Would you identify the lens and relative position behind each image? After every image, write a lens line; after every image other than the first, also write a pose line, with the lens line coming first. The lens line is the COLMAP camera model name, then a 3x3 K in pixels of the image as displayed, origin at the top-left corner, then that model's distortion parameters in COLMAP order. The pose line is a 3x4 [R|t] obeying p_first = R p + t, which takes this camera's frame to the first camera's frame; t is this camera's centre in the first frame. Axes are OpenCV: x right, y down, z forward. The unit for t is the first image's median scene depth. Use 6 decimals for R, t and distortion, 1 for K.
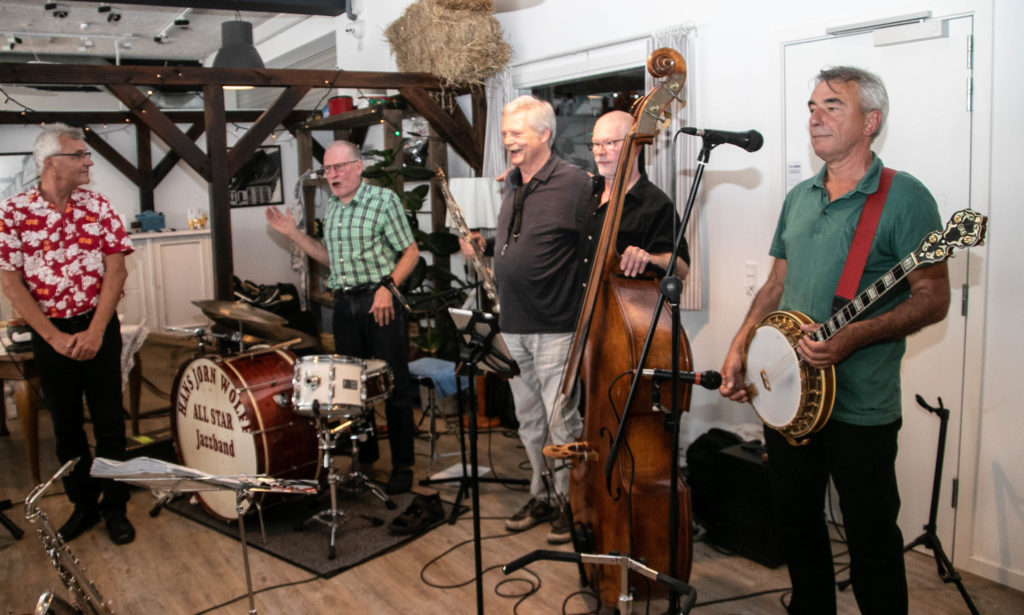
lens RADIAL K [[860.3, 0, 512.0], [0, 860.3, 305.5], [0, 0, 1]] dist [-0.147651, 0.086422]
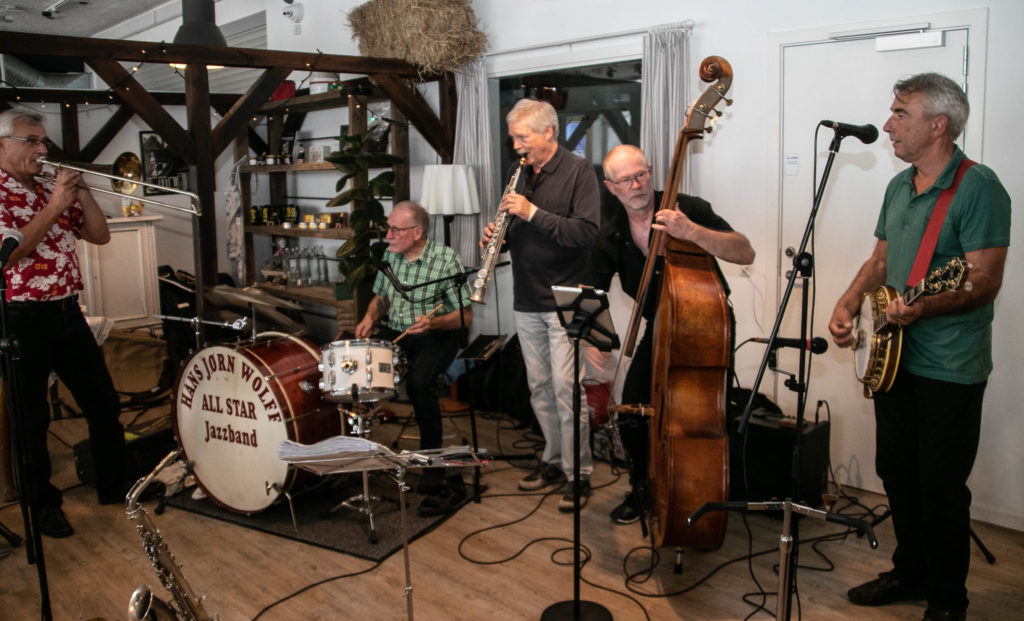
lens RADIAL K [[860.3, 0, 515.3], [0, 860.3, 312.4], [0, 0, 1]] dist [-0.147651, 0.086422]
pose [[0.982444, -0.016158, 0.185856, -0.210618], [0.012990, 0.999749, 0.018250, 0.010352], [-0.186105, -0.015515, 0.982407, -0.011562]]
